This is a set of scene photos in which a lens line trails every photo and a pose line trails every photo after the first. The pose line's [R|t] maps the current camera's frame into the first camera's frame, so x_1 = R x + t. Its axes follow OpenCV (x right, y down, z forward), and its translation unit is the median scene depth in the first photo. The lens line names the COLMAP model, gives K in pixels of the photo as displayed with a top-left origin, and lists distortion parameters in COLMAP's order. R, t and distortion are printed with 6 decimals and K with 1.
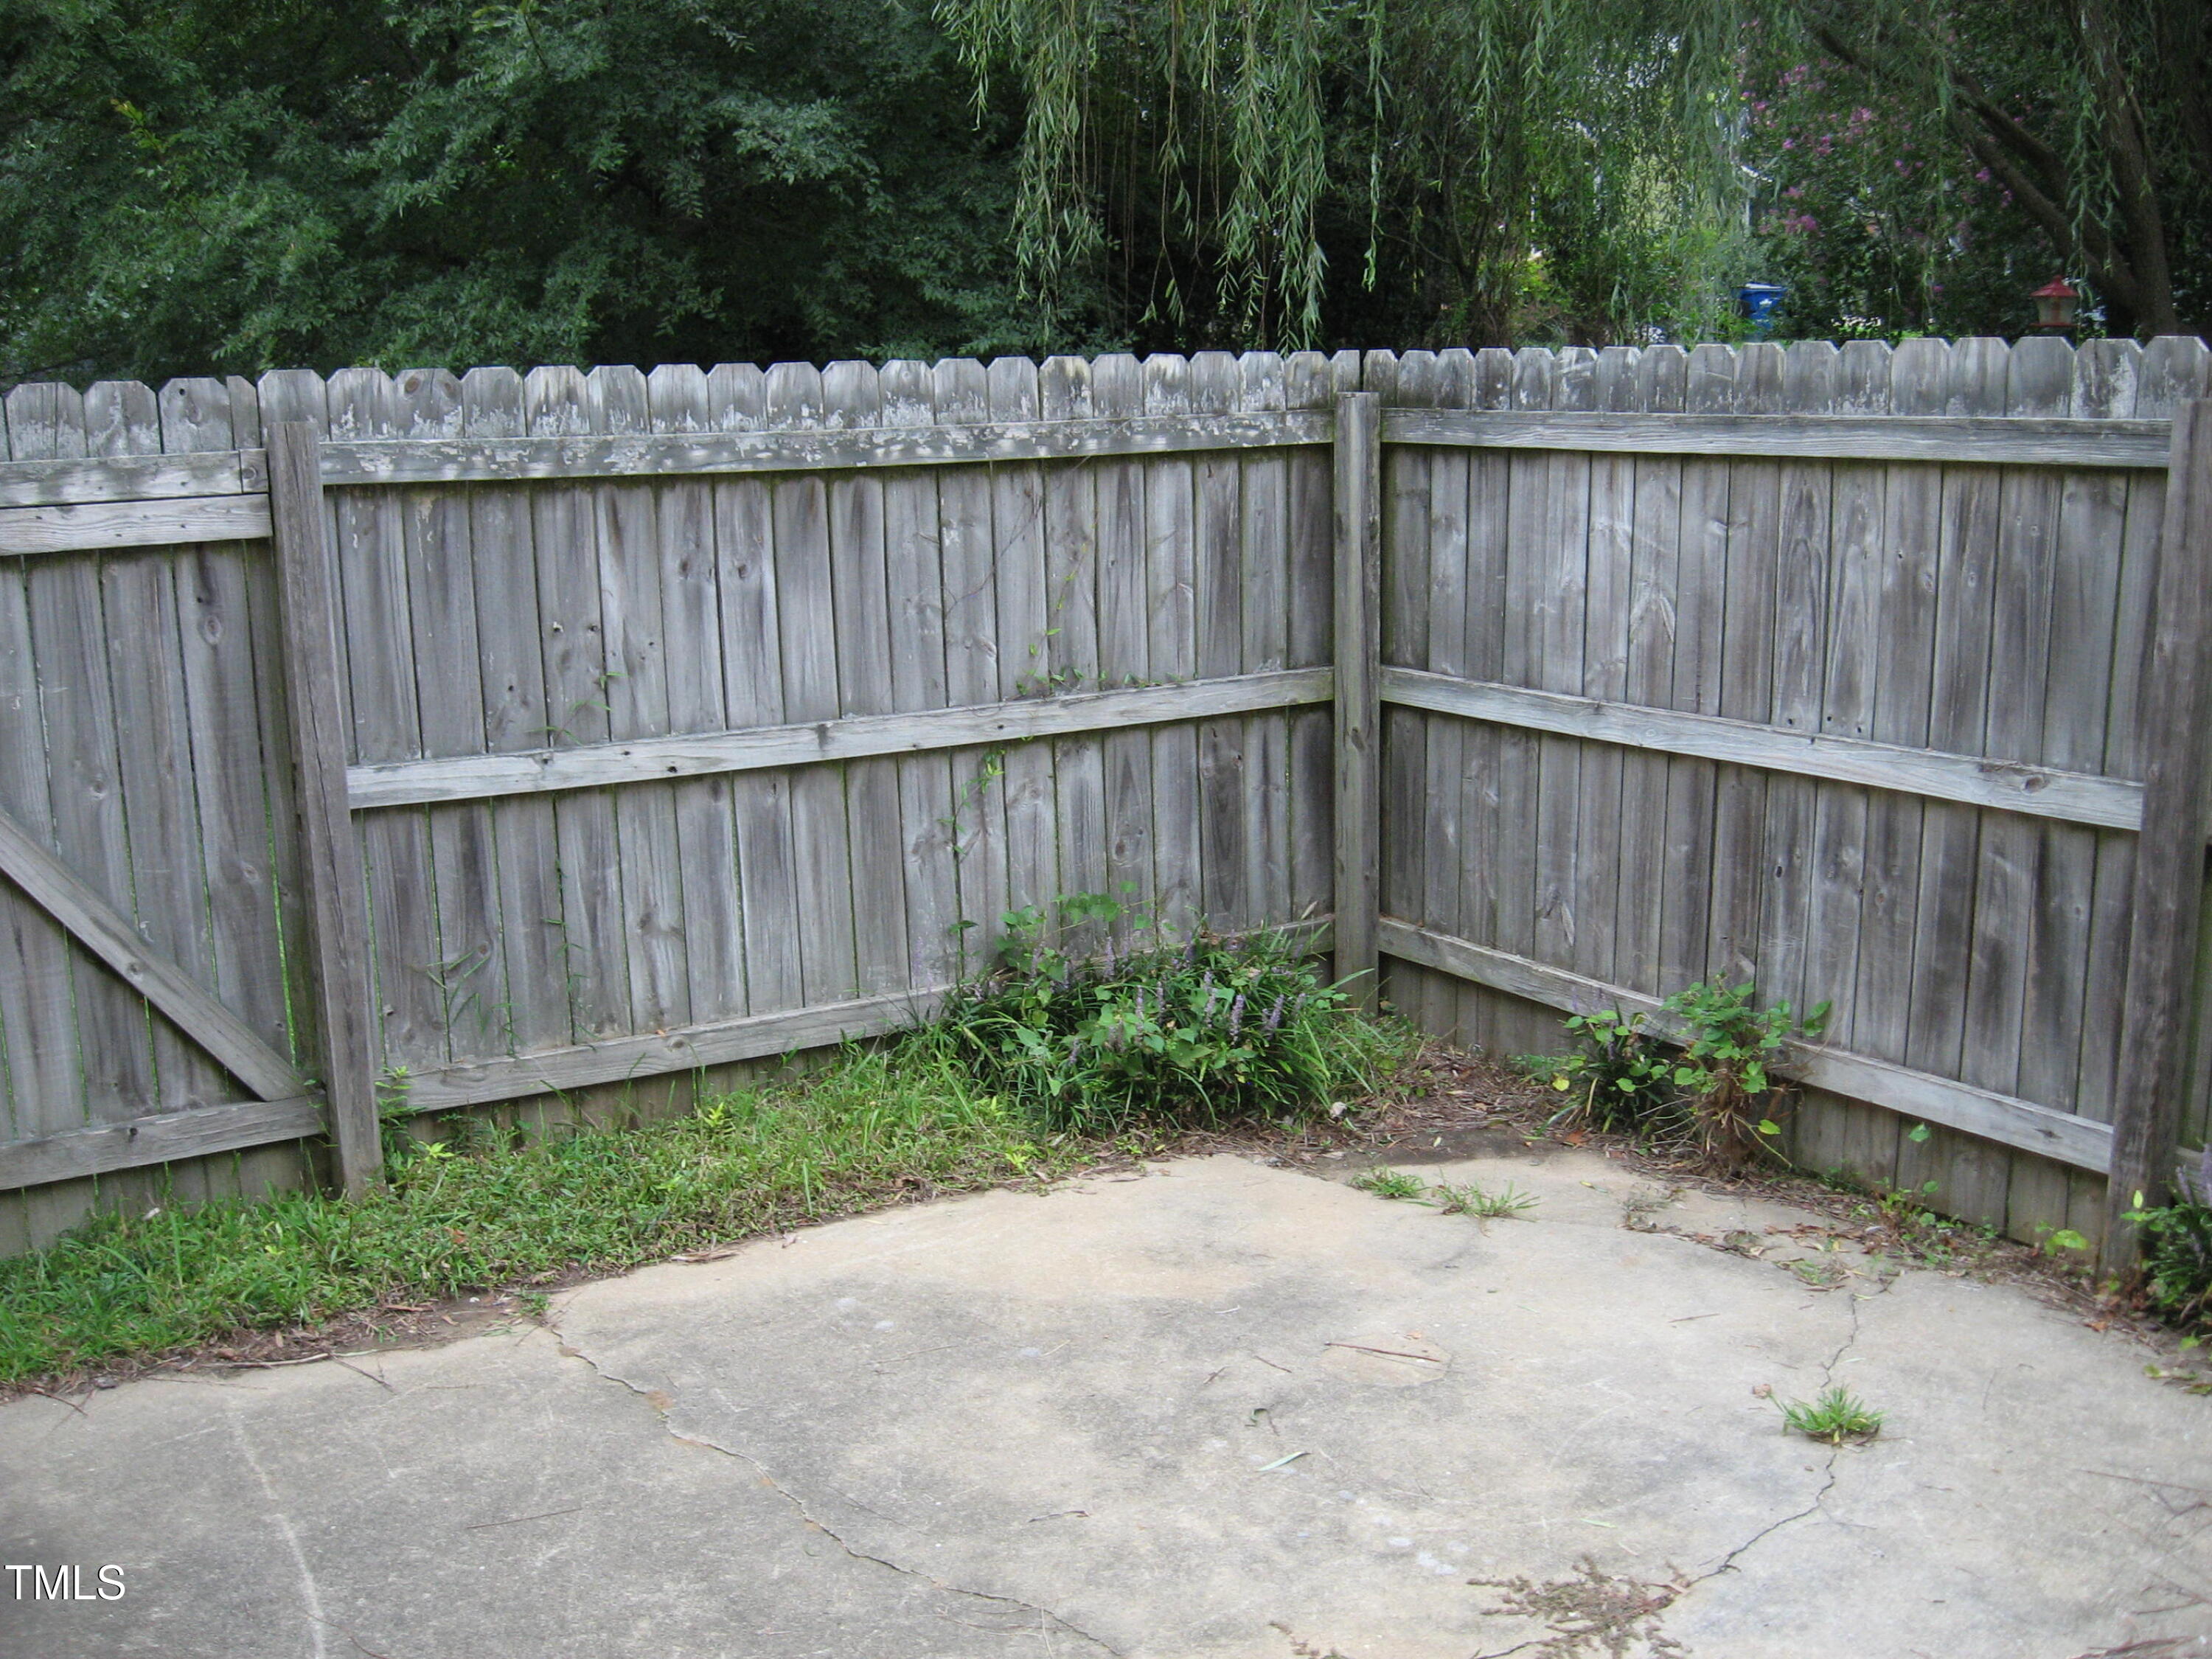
lens RADIAL K [[2296.5, 0, 1106.0], [0, 2296.5, 829.5], [0, 0, 1]] dist [-0.102587, 0.021902]
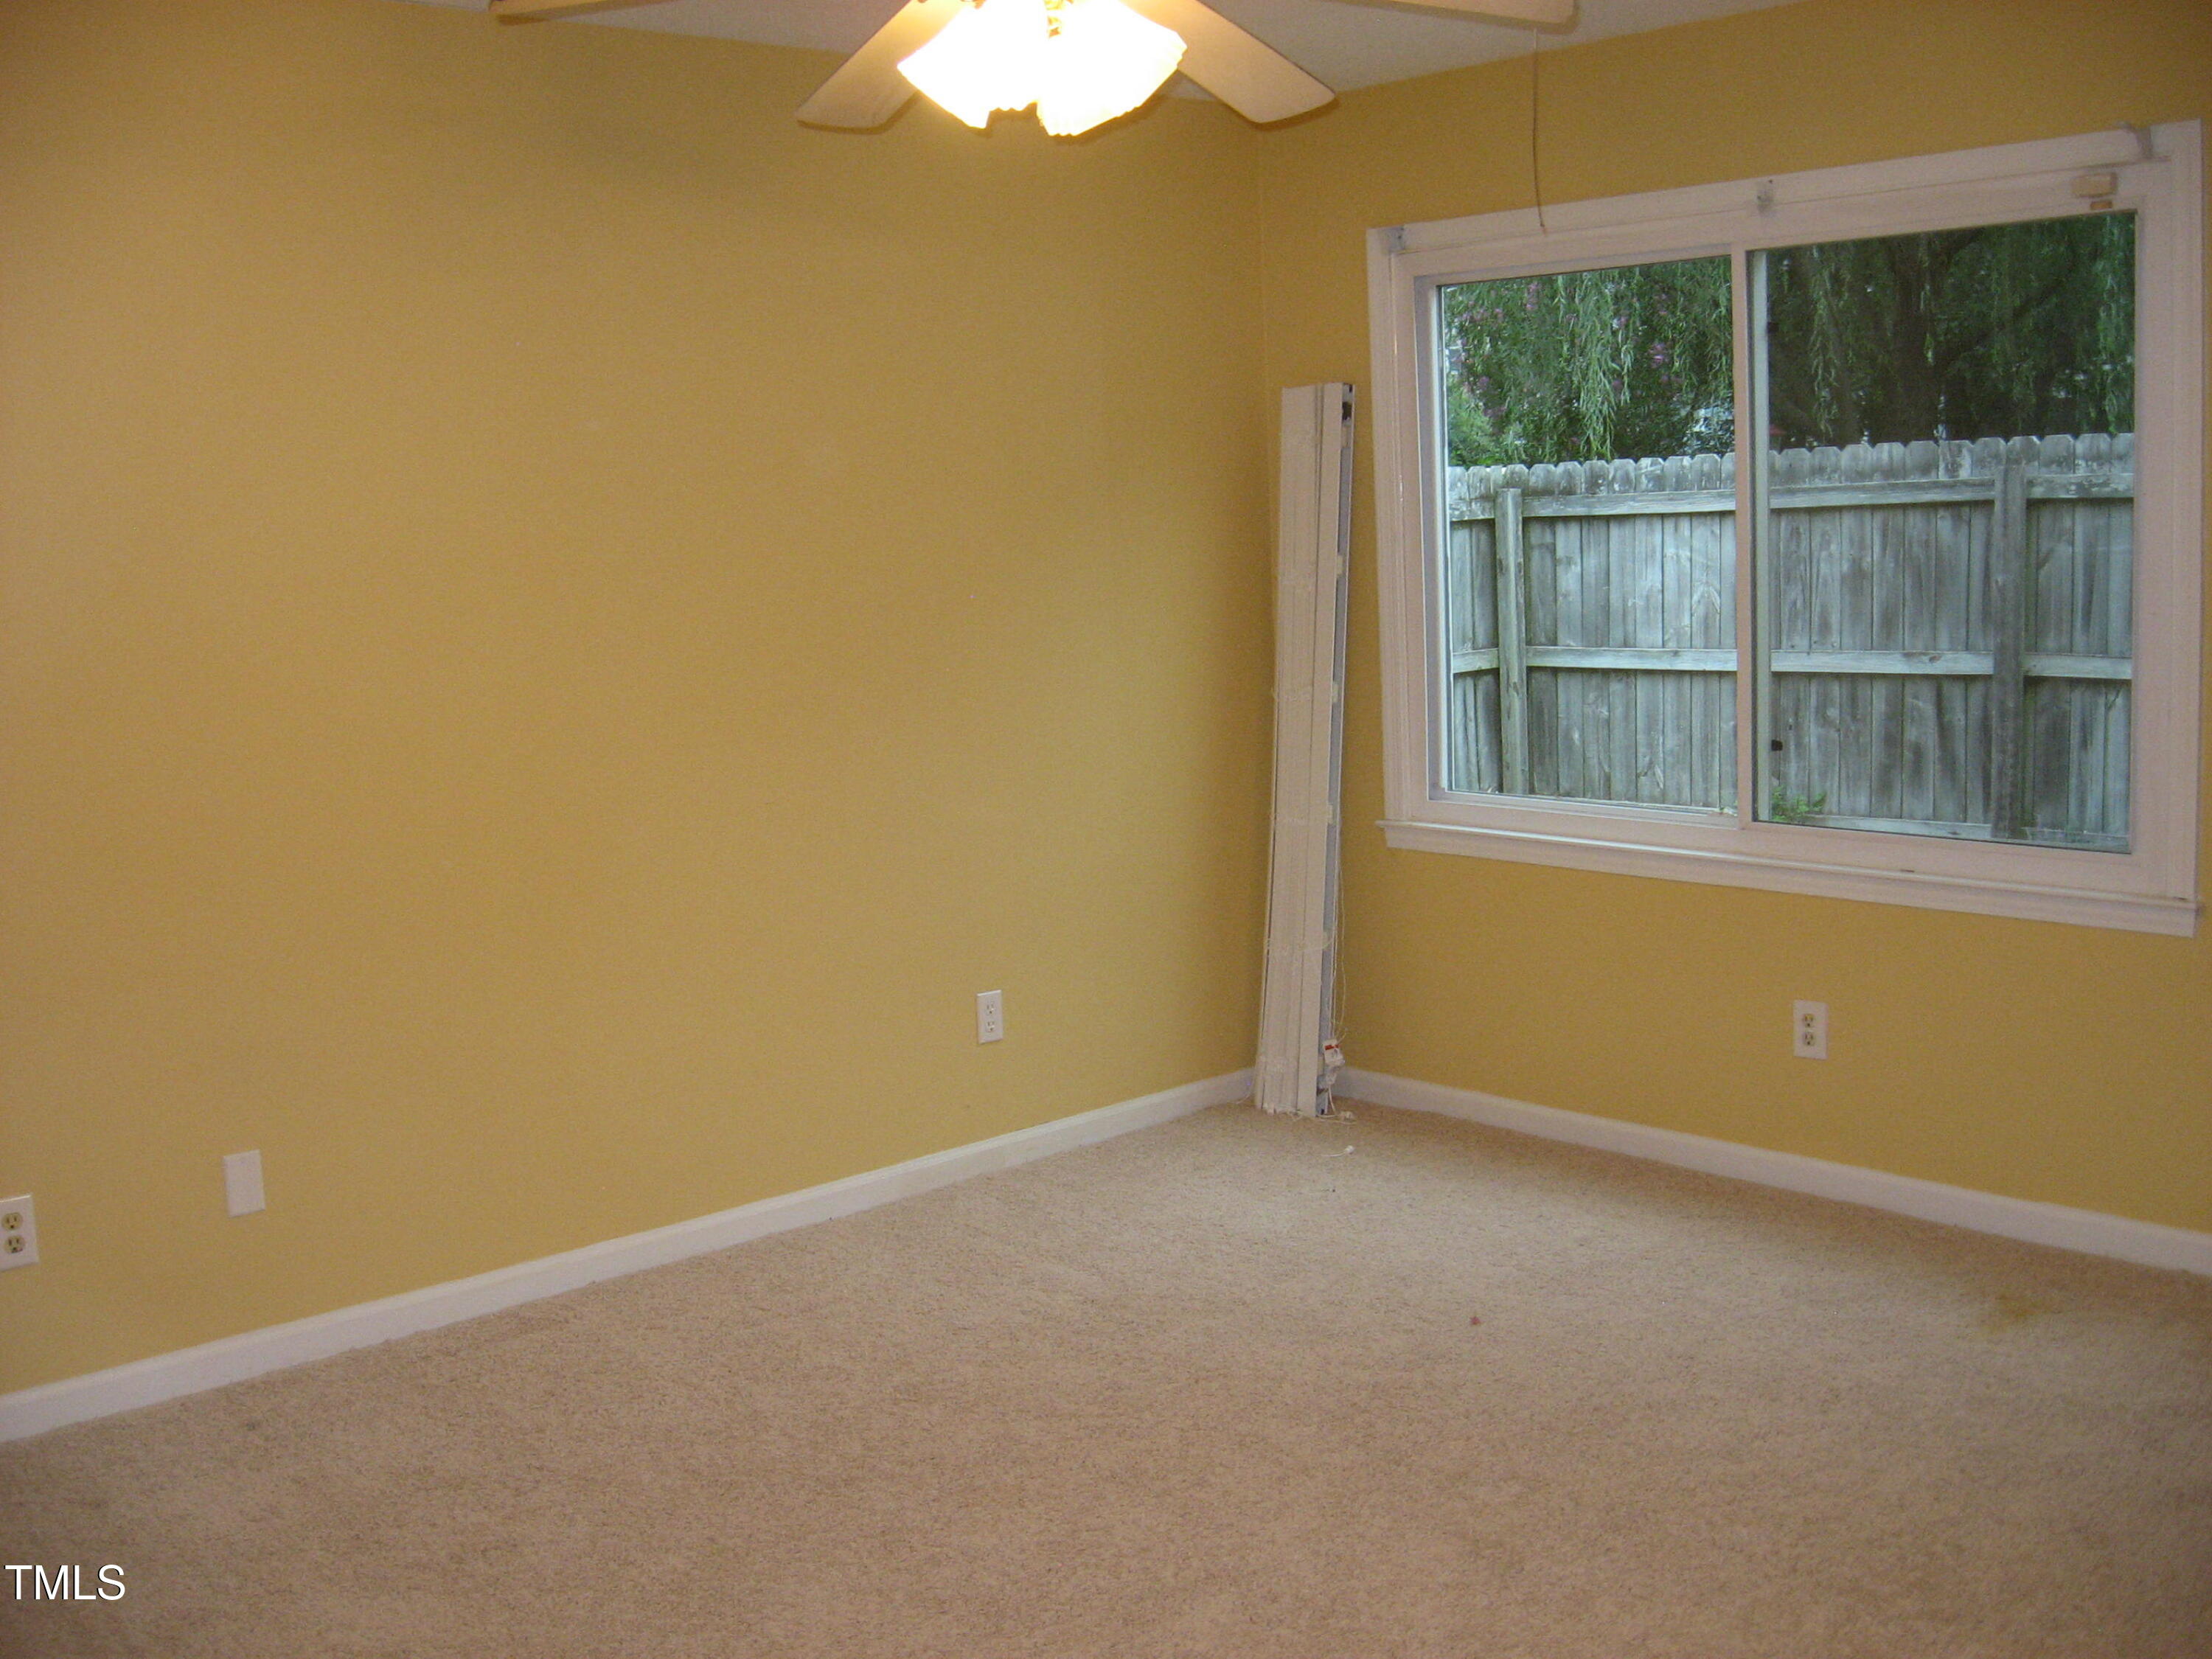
lens RADIAL K [[2296.5, 0, 1106.0], [0, 2296.5, 829.5], [0, 0, 1]] dist [-0.102587, 0.021902]
pose [[0.983363, -0.047105, 0.175436, -0.635606], [0.060276, 0.995688, -0.070521, 0.214569], [-0.171357, 0.079922, 0.981962, -0.797260]]
